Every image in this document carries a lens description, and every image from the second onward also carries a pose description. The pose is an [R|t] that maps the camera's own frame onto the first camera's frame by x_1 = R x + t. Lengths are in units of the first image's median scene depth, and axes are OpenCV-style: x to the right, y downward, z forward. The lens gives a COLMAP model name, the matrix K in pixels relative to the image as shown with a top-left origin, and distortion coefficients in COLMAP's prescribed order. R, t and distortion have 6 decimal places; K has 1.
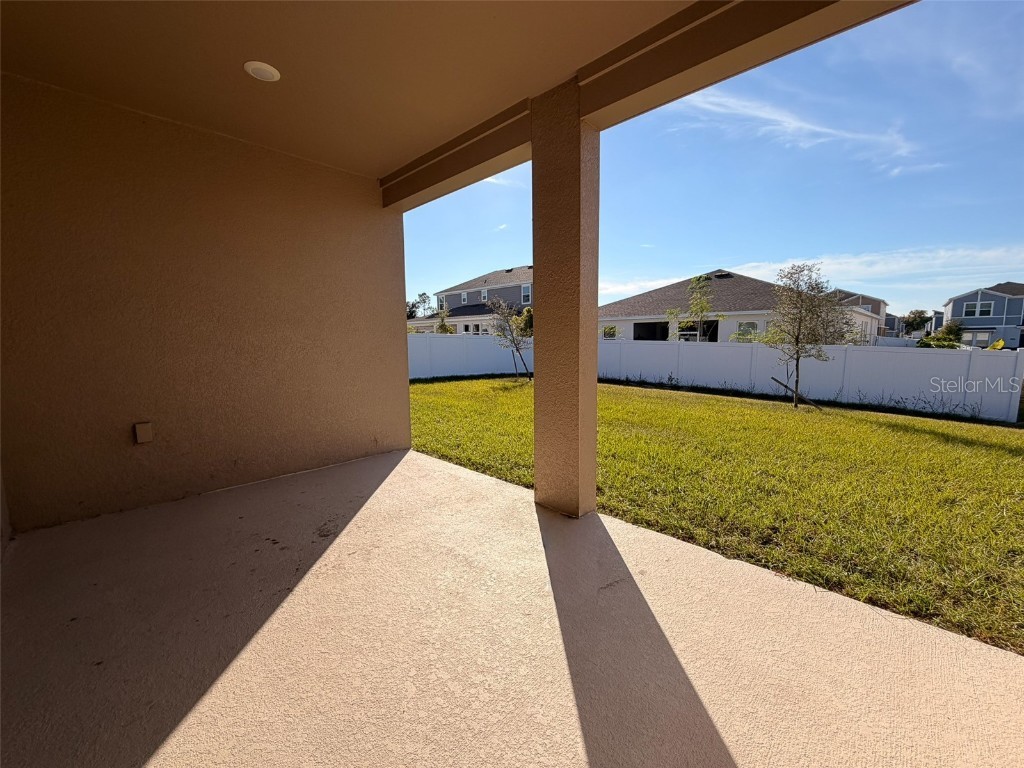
lens RADIAL K [[407.7, 0, 512.3], [0, 407.7, 390.7], [0, 0, 1]] dist [0.001557, 0.000051]
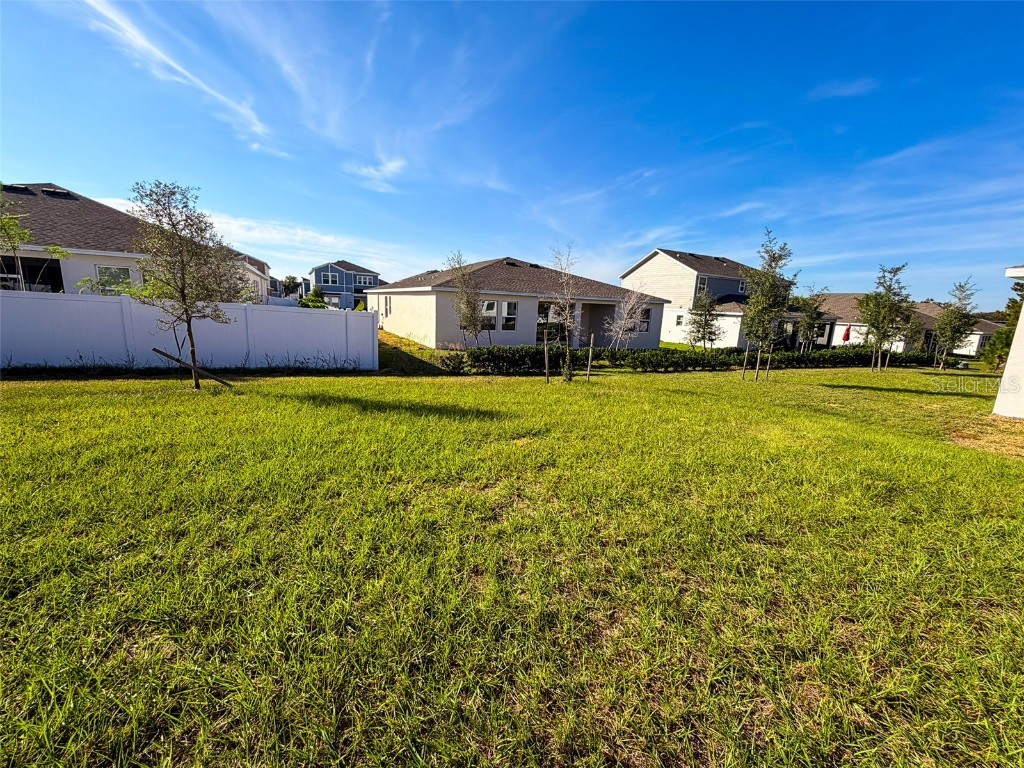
lens RADIAL K [[408.9, 0, 510.4], [0, 408.9, 385.3], [0, 0, 1]] dist [-0.000338, 0.000164]
pose [[0.308248, -0.158447, 0.938018, 0.061867], [0.075351, 0.987000, 0.141960, -0.008615], [-0.948317, 0.026922, 0.316180, 0.081275]]
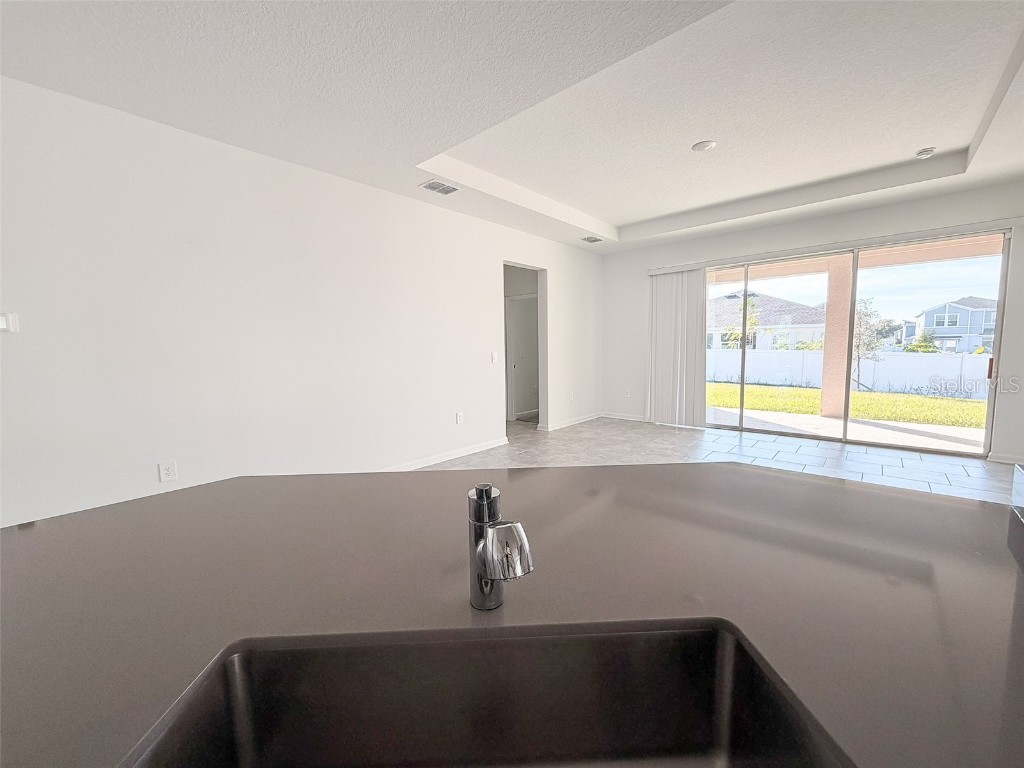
lens RADIAL K [[408.9, 0, 510.4], [0, 408.9, 385.3], [0, 0, 1]] dist [-0.000338, 0.000164]
pose [[0.999194, -0.008978, 0.039113, -0.218607], [0.010339, 0.999343, -0.034735, 0.018255], [-0.038775, 0.035111, 0.998631, -0.155620]]
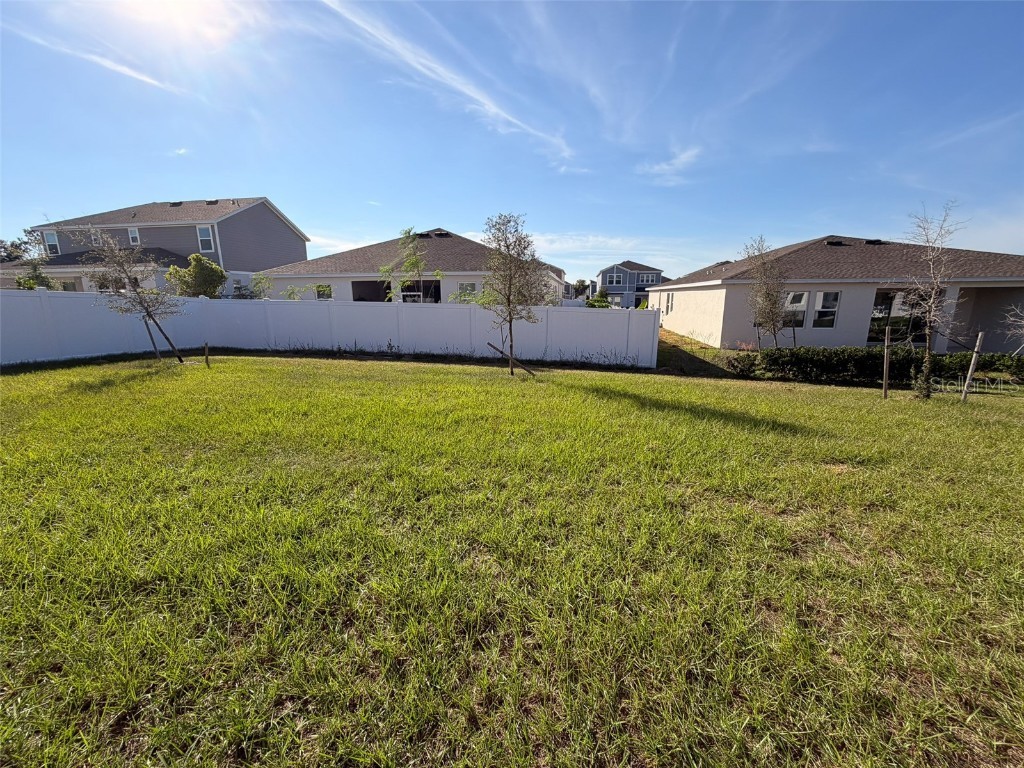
lens RADIAL K [[408.9, 0, 510.4], [0, 408.9, 385.3], [0, 0, 1]] dist [-0.000338, 0.000164]
pose [[0.819842, -0.113169, 0.561294, 0.058261], [0.069370, 0.992684, 0.098823, -0.008903], [-0.568372, -0.042082, 0.821695, 0.083203]]
